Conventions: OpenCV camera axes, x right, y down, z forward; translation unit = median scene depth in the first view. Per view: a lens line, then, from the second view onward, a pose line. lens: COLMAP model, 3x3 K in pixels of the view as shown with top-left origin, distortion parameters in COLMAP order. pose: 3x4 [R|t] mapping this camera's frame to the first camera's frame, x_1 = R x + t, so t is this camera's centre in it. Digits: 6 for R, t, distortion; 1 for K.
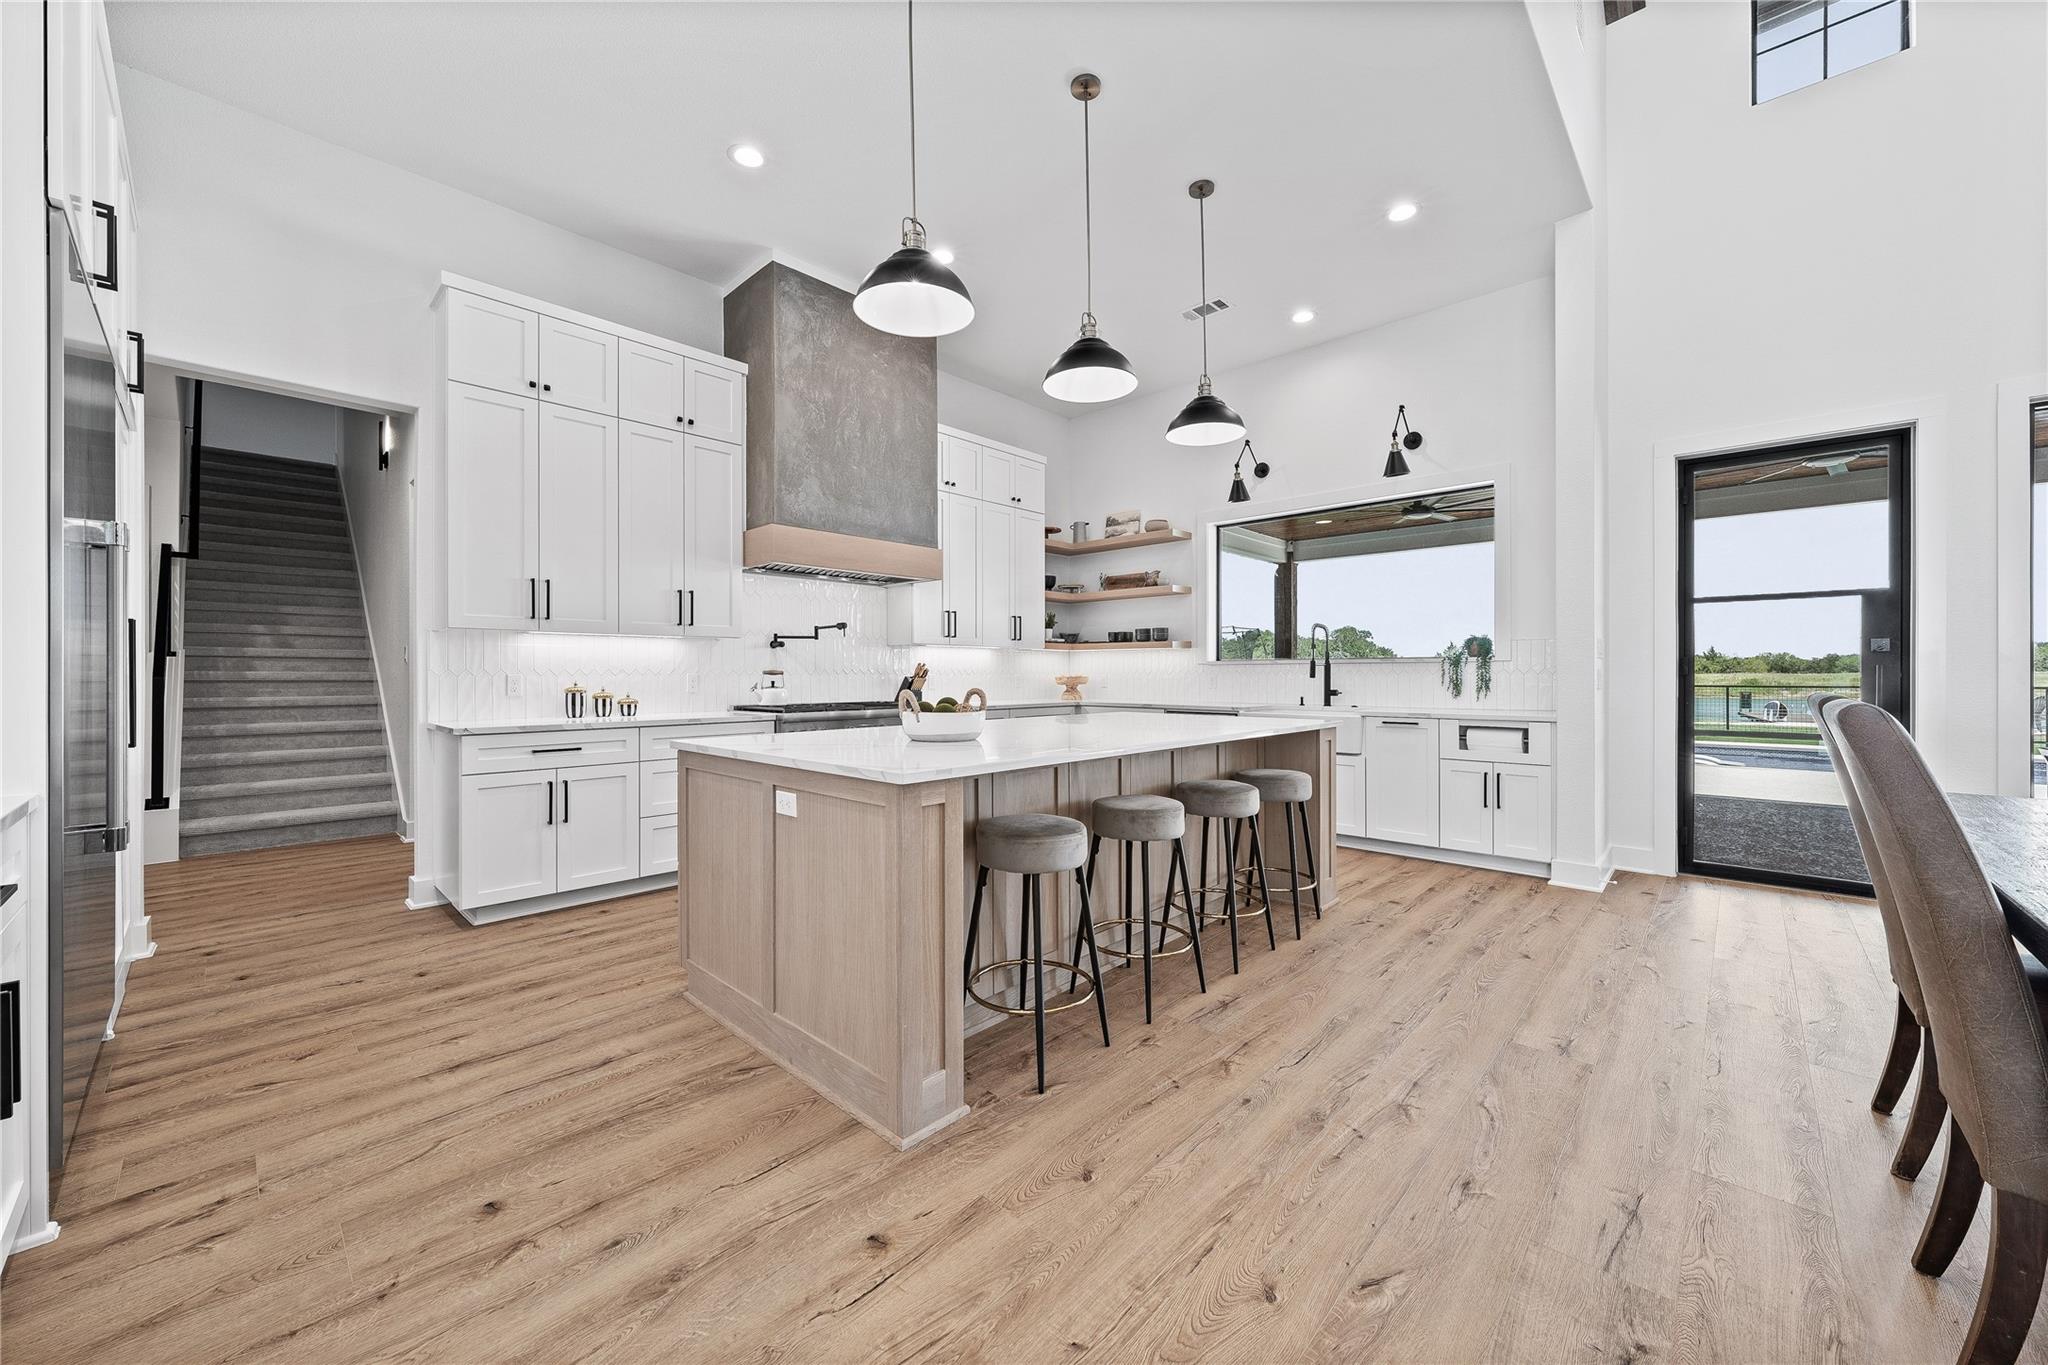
lens RADIAL K [[753.1, 0, 1026.2], [0, 753.1, 677.9], [0, 0, 1]] dist [-0.006013, 0.000383]
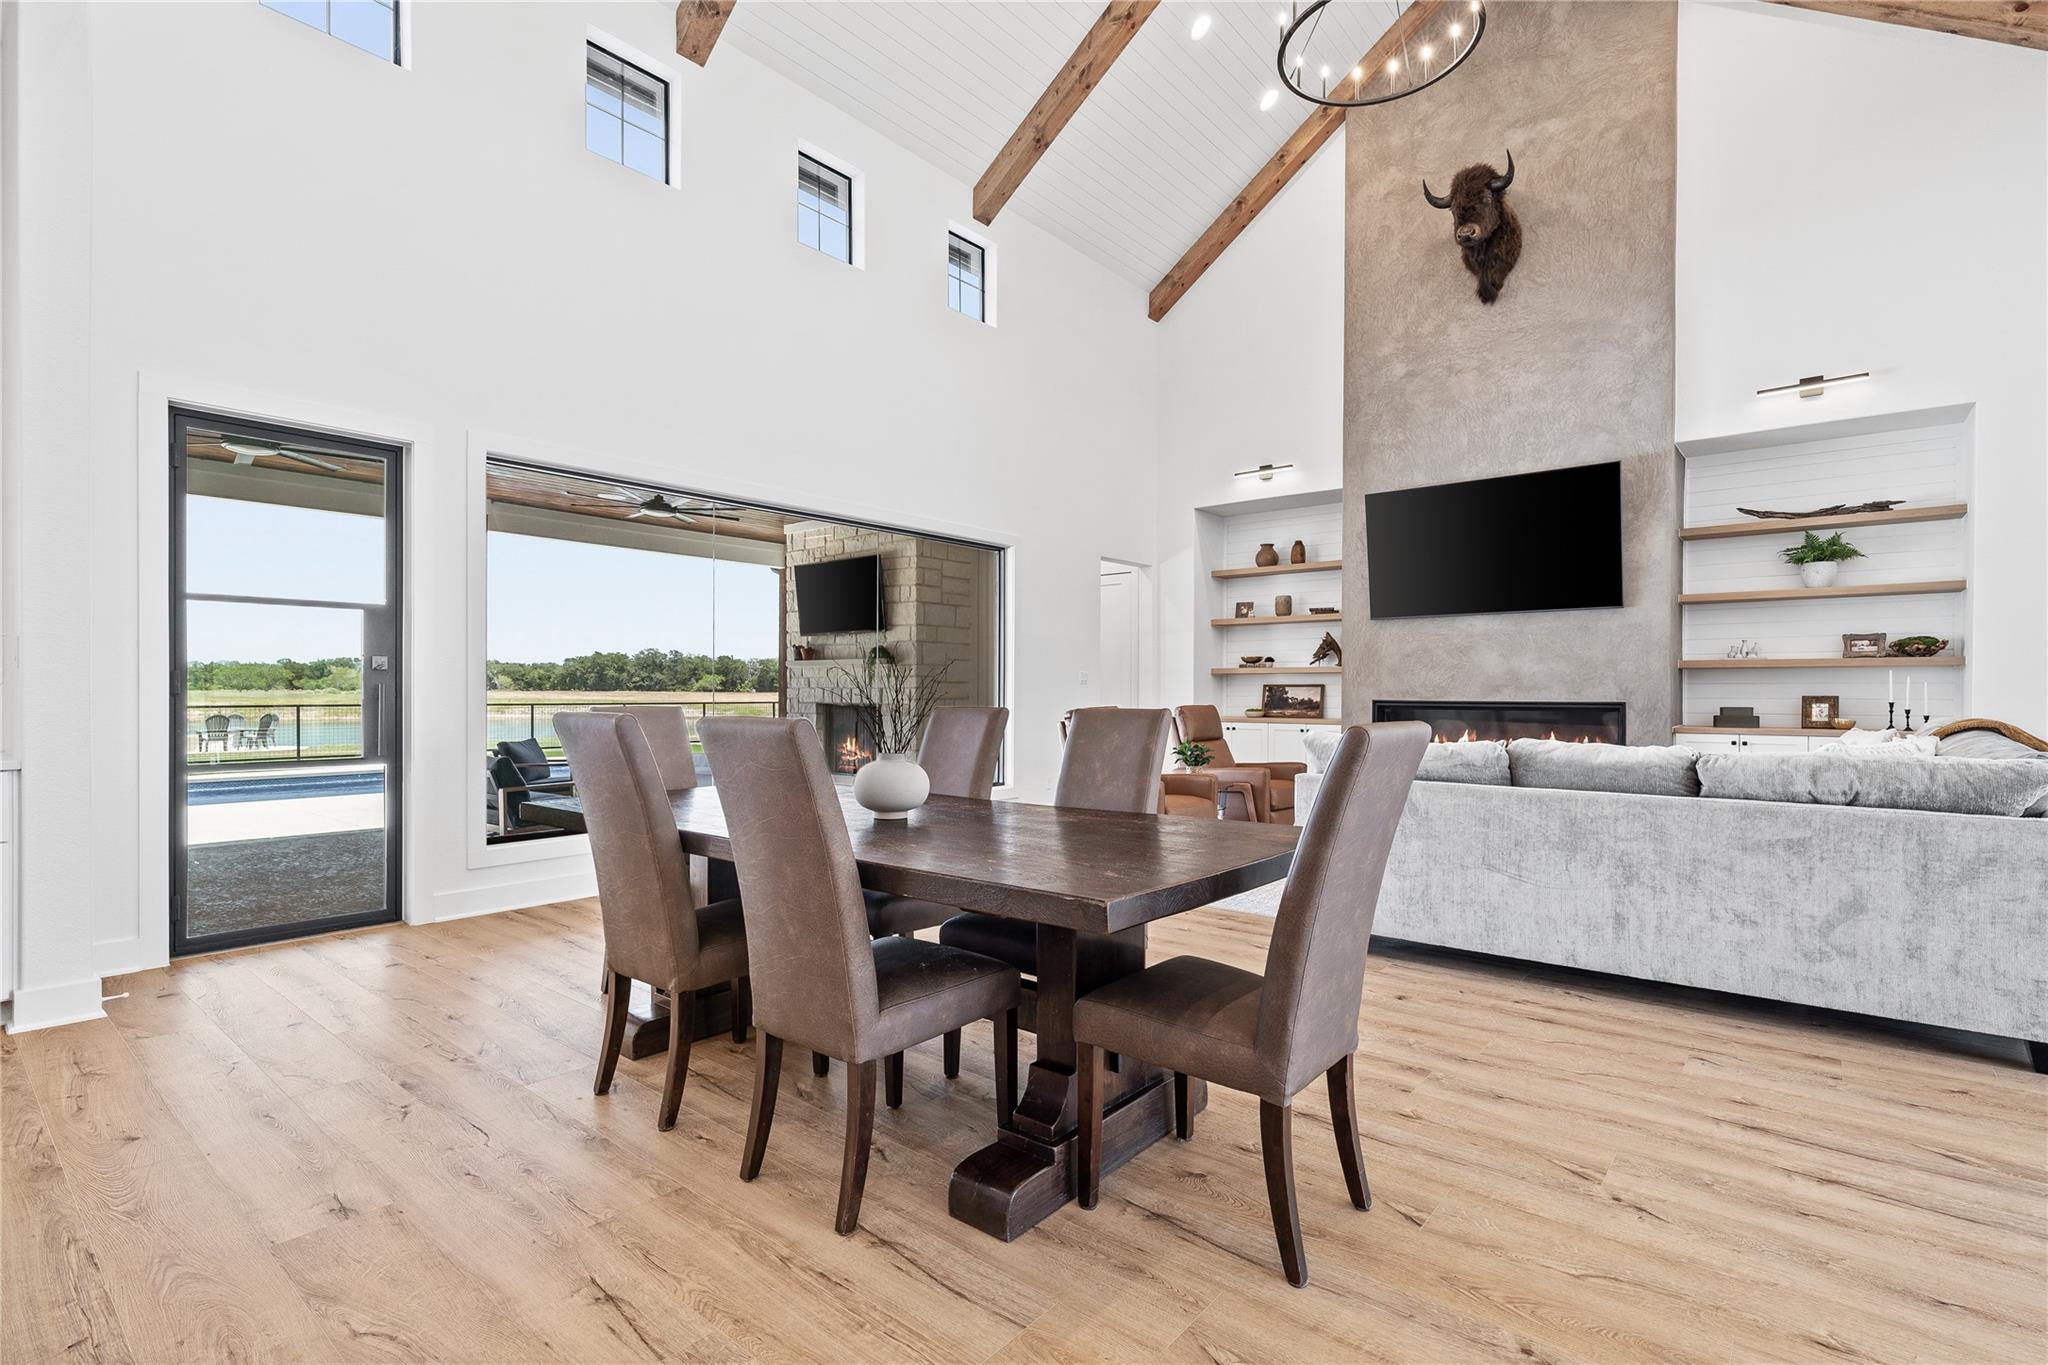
lens RADIAL K [[961.4, 0, 1021.7], [0, 961.4, 693.2], [0, 0, 1]] dist [0.001472, -0.001332]
pose [[-0.056934, -0.000658, 0.998378, -0.140340], [0.003763, 0.999993, 0.000874, -0.002097], [-0.998371, 0.003807, -0.056931, 0.220815]]
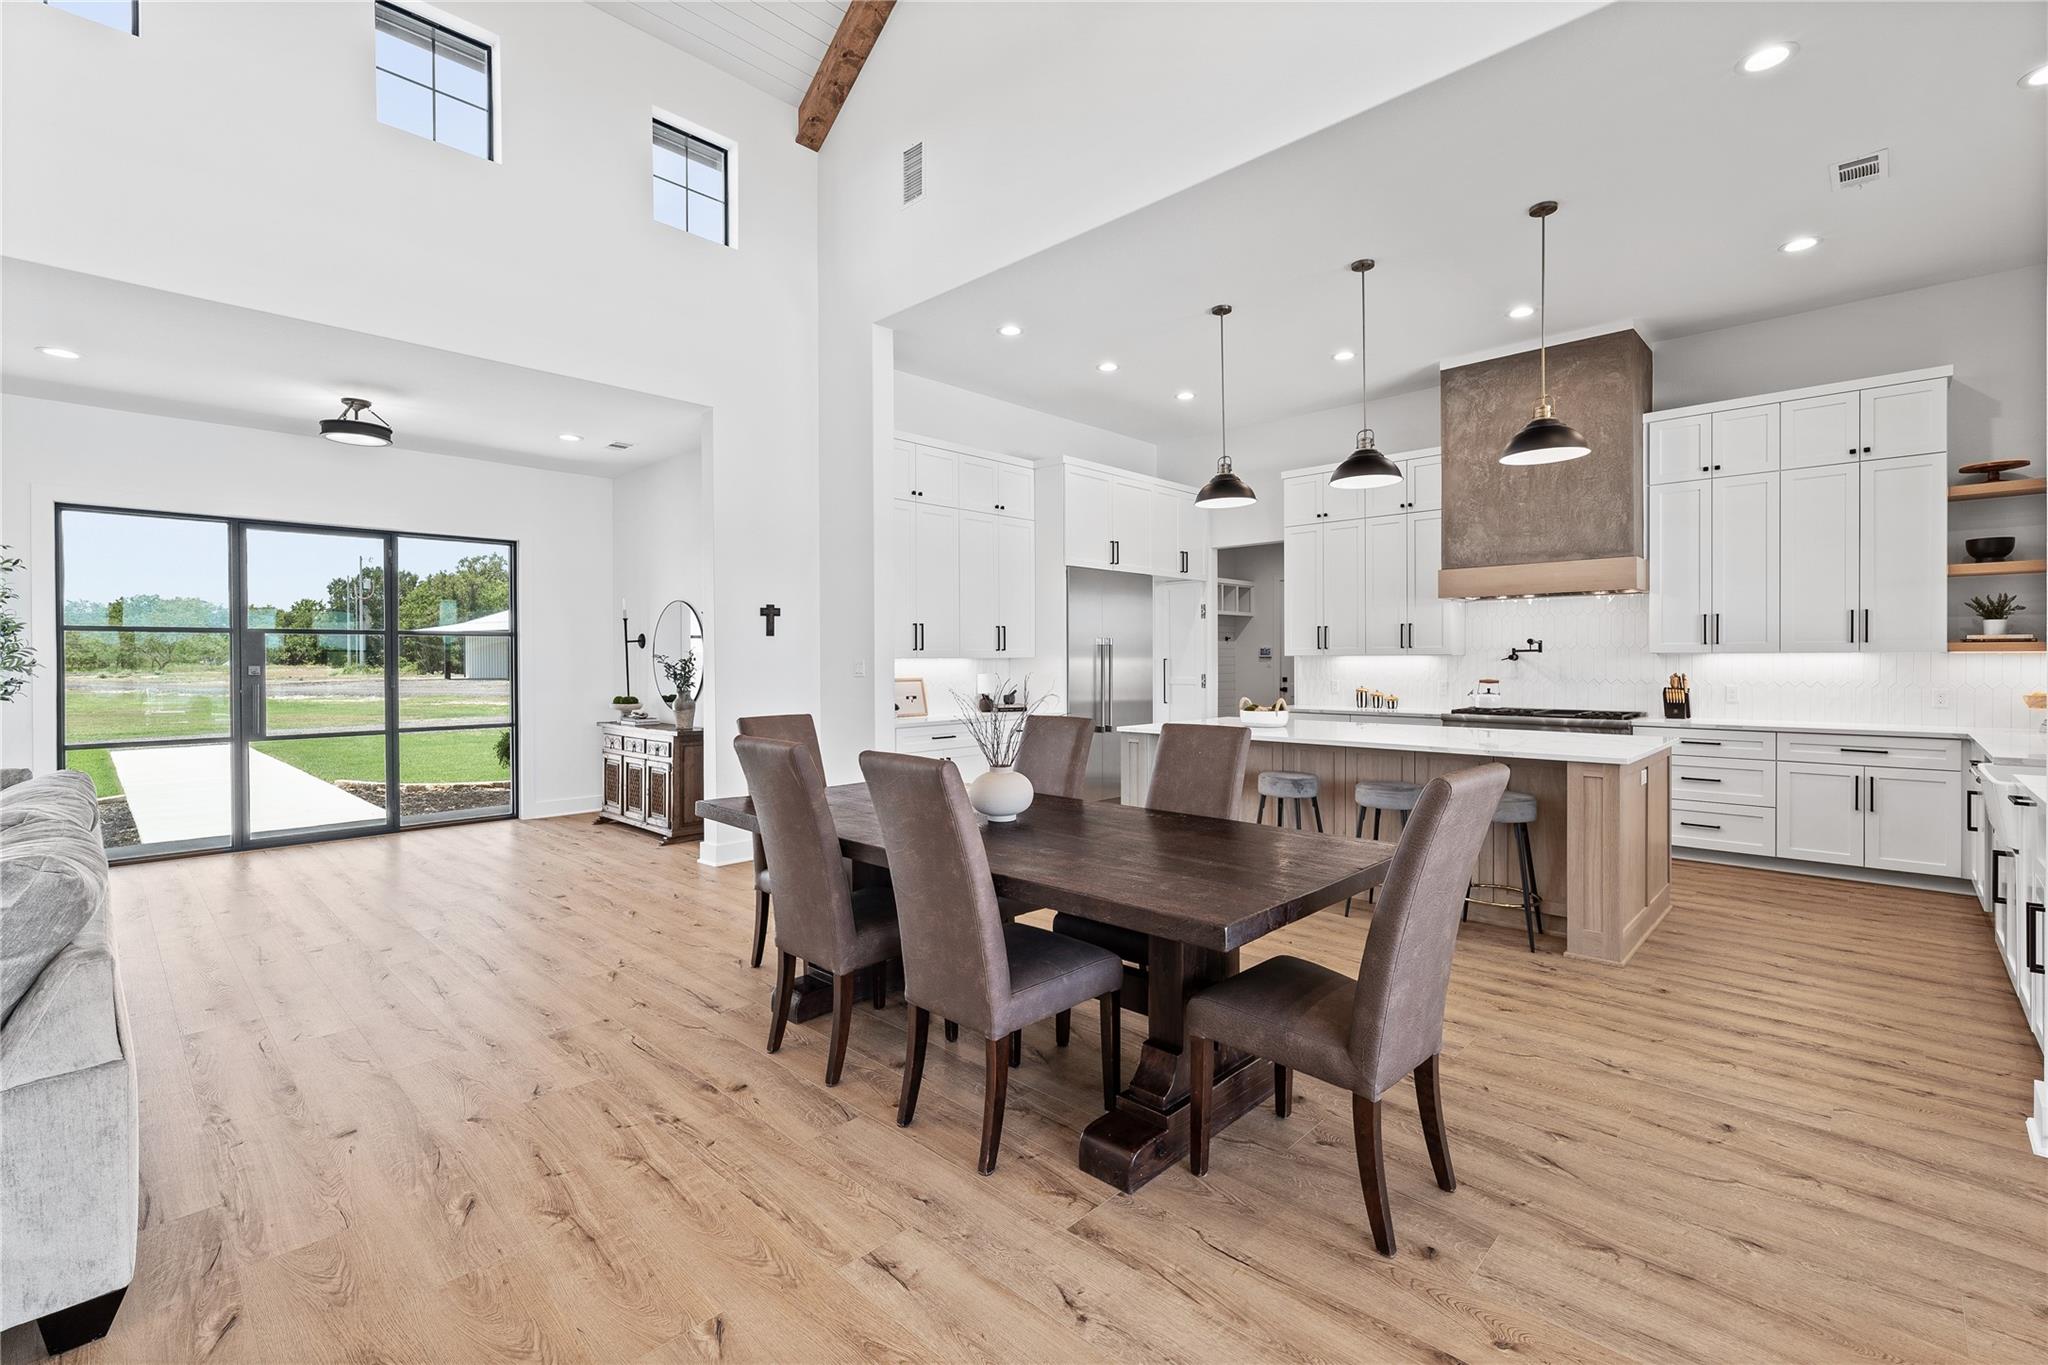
lens RADIAL K [[886.7, 0, 1028.6], [0, 886.7, 668.4], [0, 0, 1]] dist [-0.002713, -0.000144]
pose [[-0.000910, 0.010359, -0.999946, 1.321113], [-0.001428, 0.999945, 0.010360, -0.050416], [0.999999, 0.001437, -0.000895, 0.299939]]
